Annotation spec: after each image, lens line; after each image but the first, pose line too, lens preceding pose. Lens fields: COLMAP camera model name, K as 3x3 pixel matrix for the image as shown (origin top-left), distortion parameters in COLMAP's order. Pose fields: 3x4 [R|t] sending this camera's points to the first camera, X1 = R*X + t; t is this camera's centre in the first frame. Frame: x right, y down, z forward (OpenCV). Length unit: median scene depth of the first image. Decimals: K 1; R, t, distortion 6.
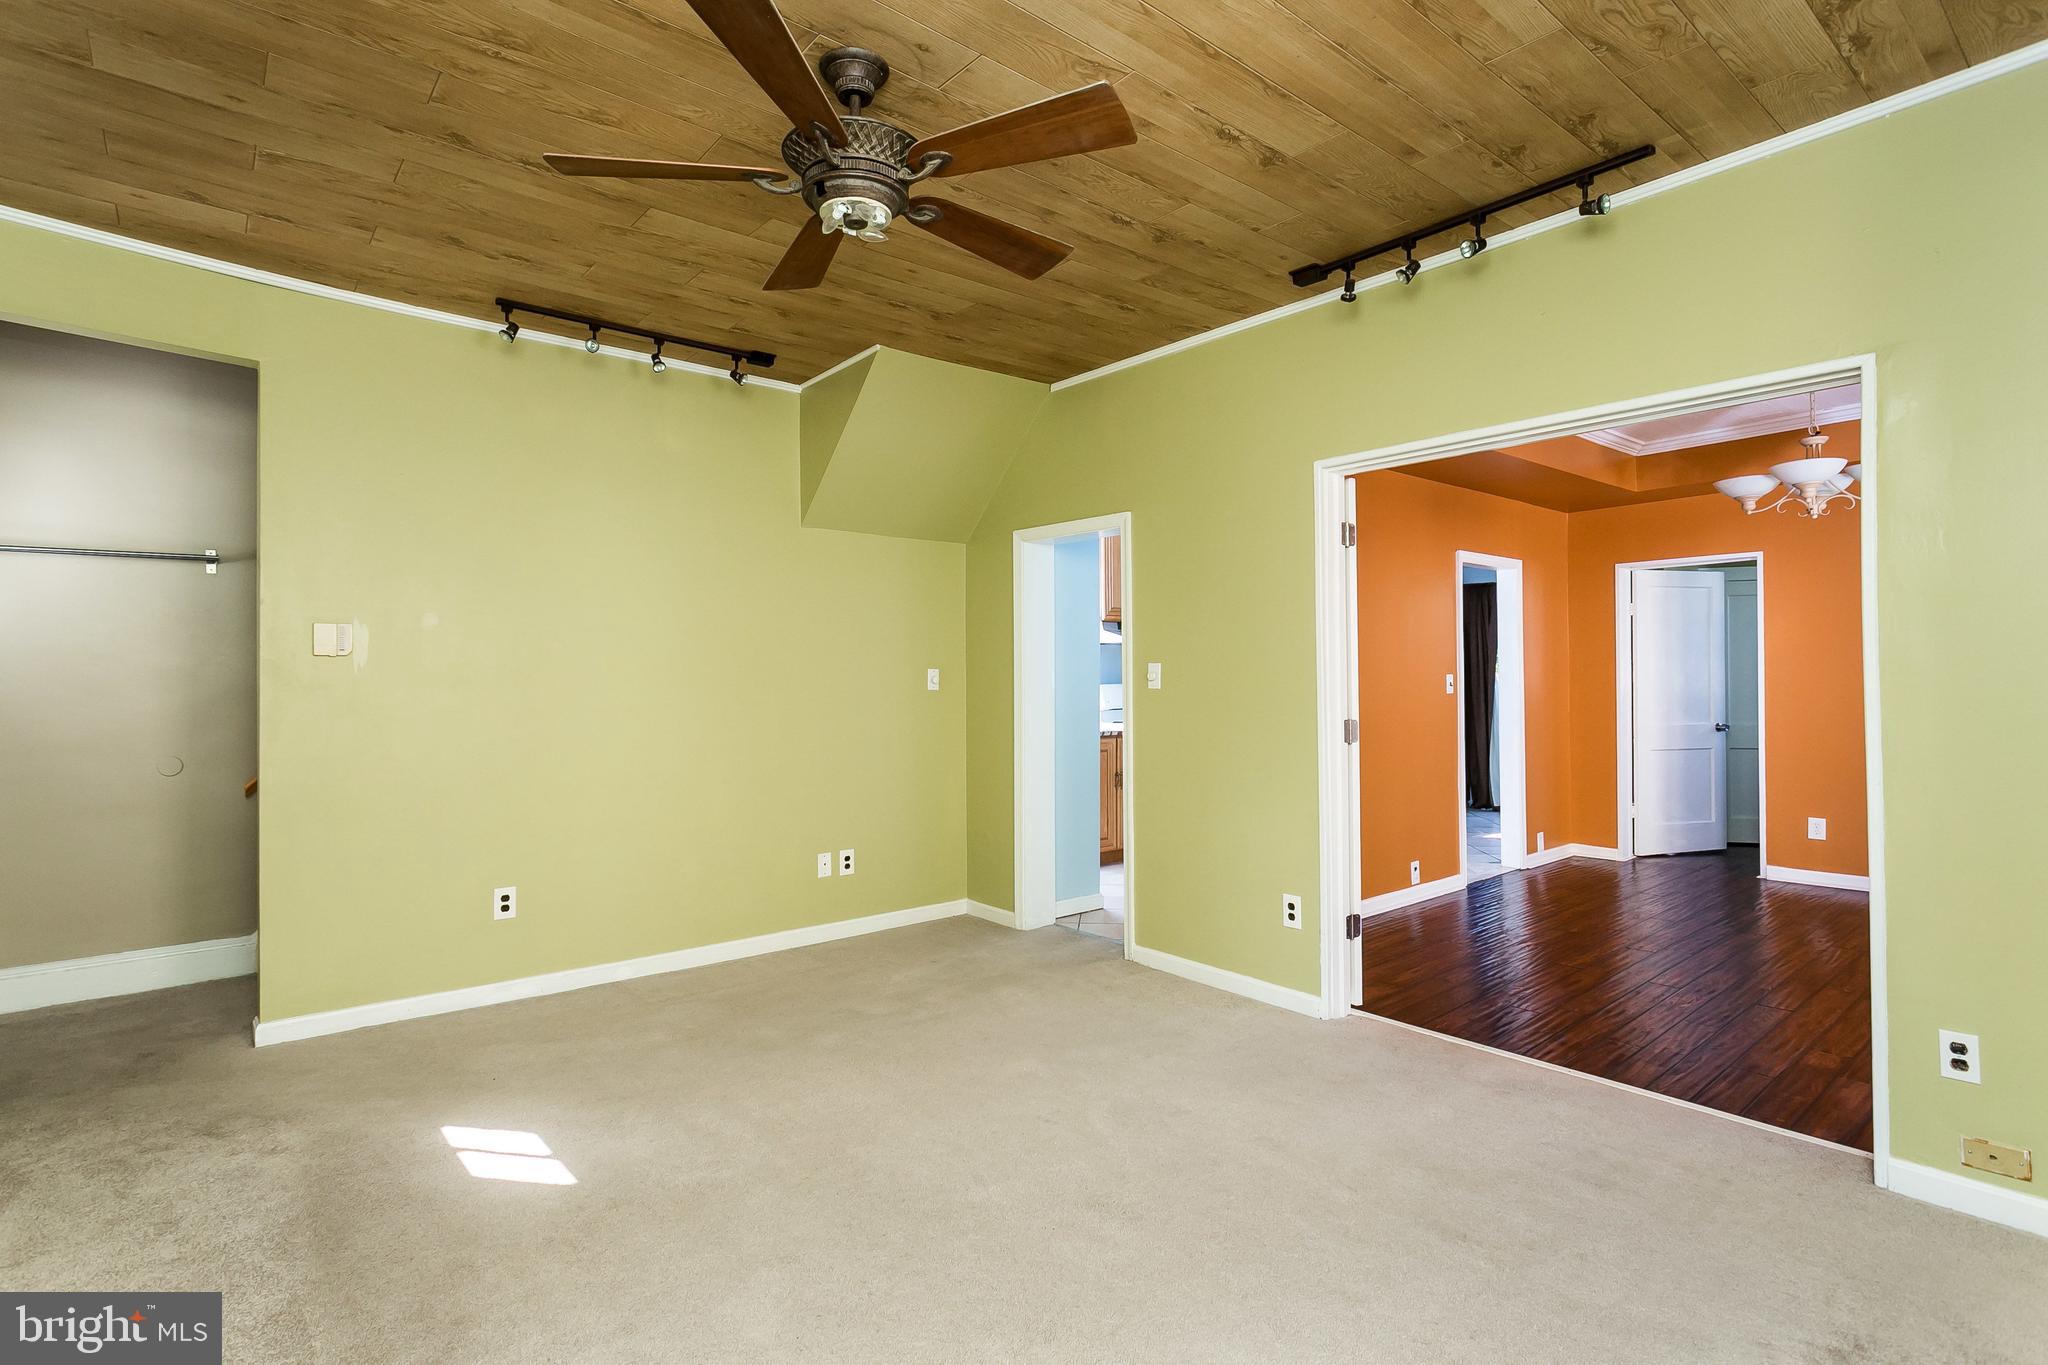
lens RADIAL K [[987.4, 0, 1016.8], [0, 987.4, 672.4], [0, 0, 1]] dist [0.007402, 0.001490]
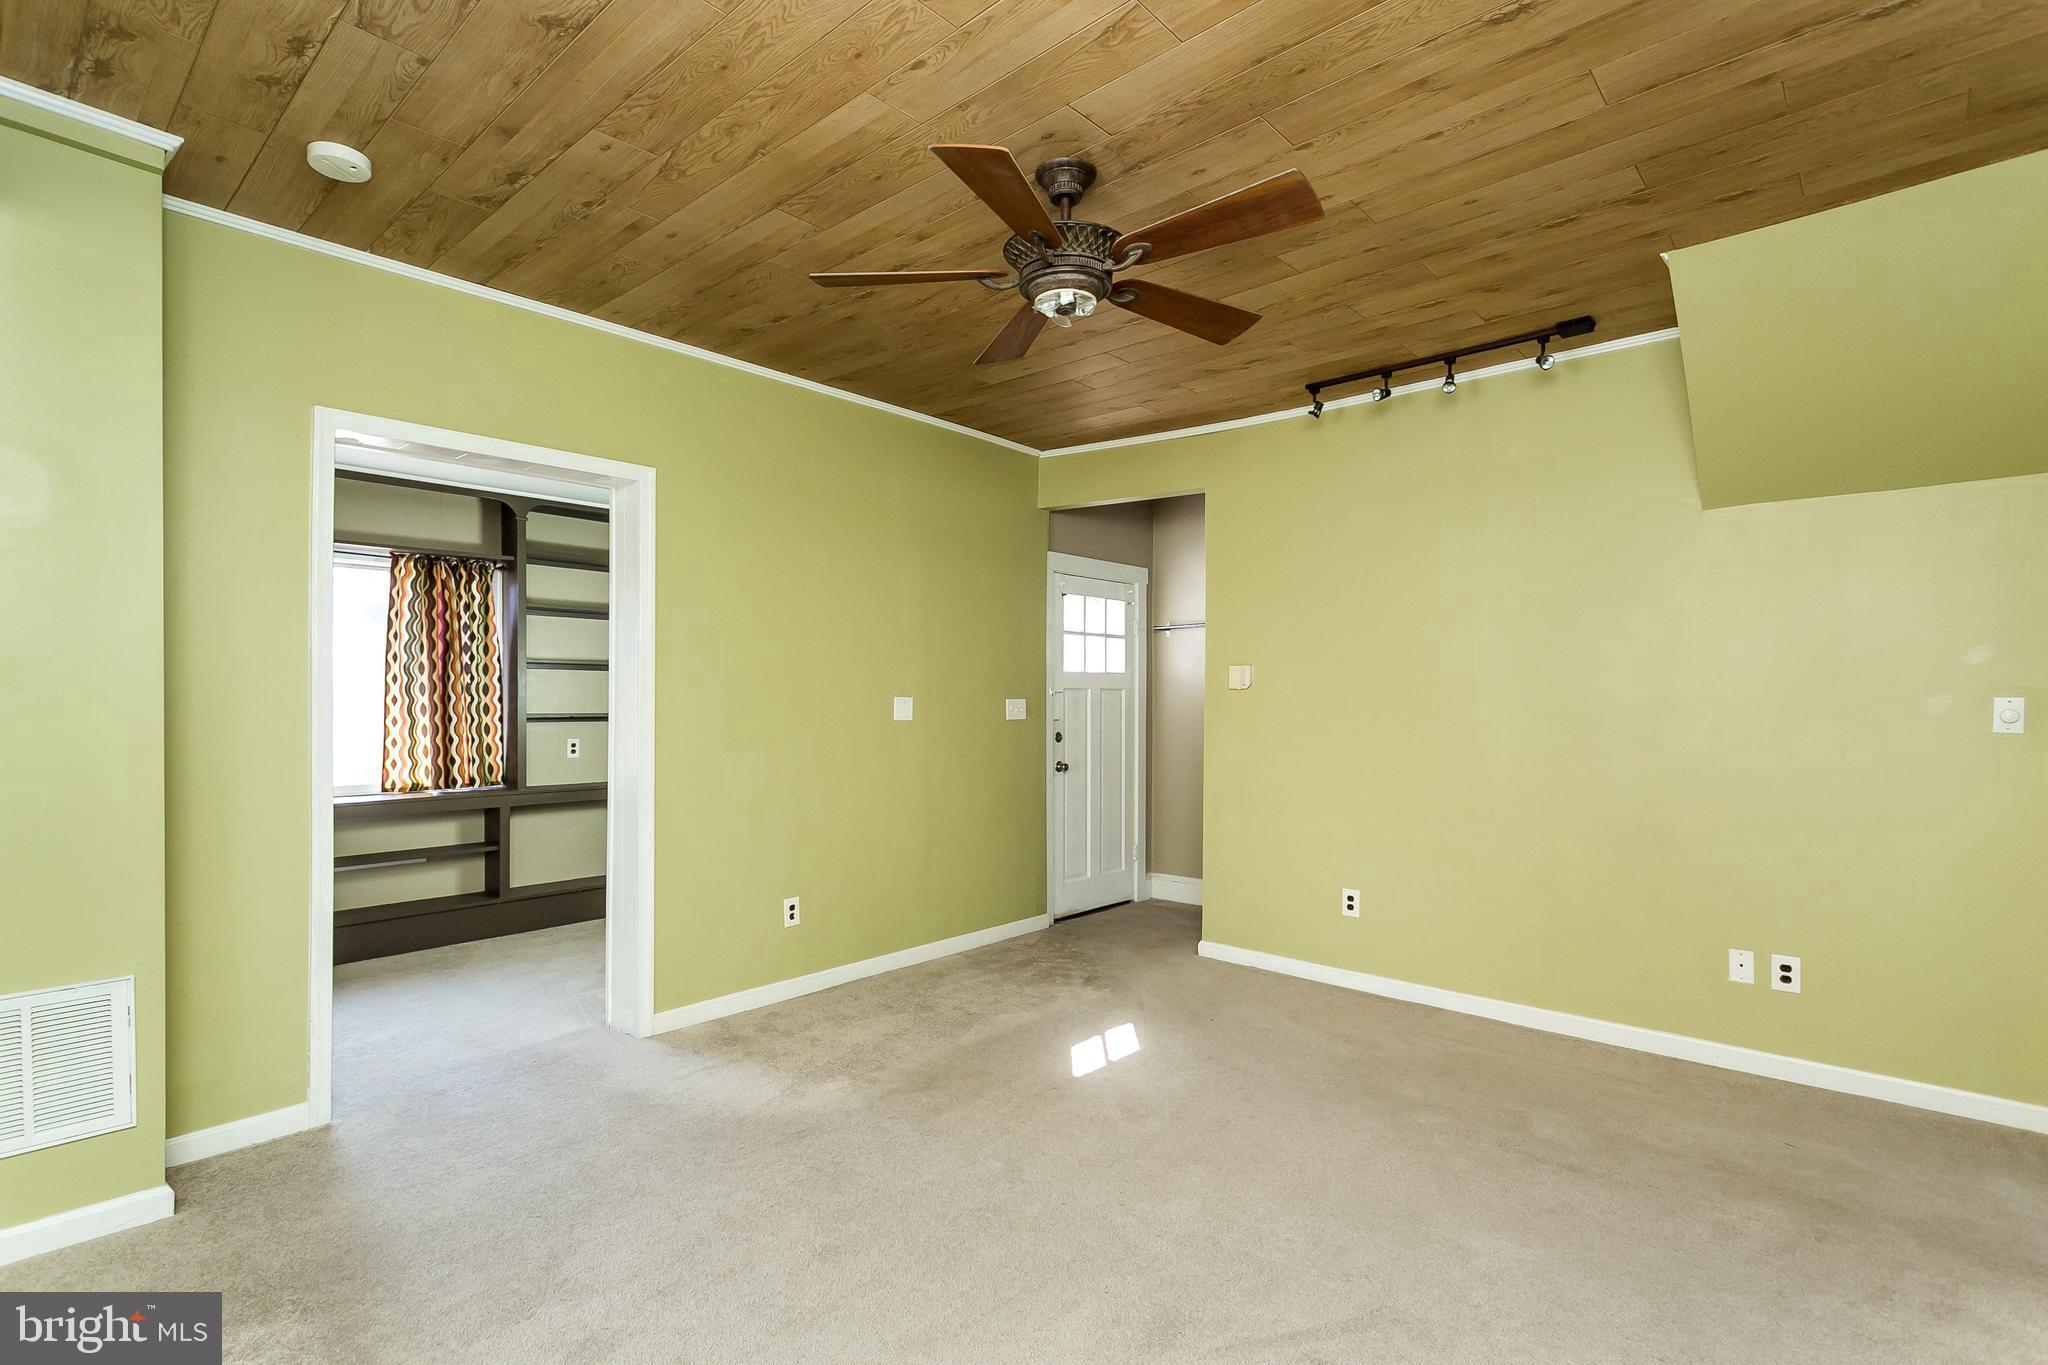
lens RADIAL K [[987.4, 0, 1019.3], [0, 987.4, 706.4], [0, 0, 1]] dist [0.007402, 0.001490]
pose [[0.143565, 0.007533, -0.989612, 0.594786], [0.000564, 0.999970, 0.007694, -0.003481], [0.989641, -0.001663, 0.143557, 0.486215]]
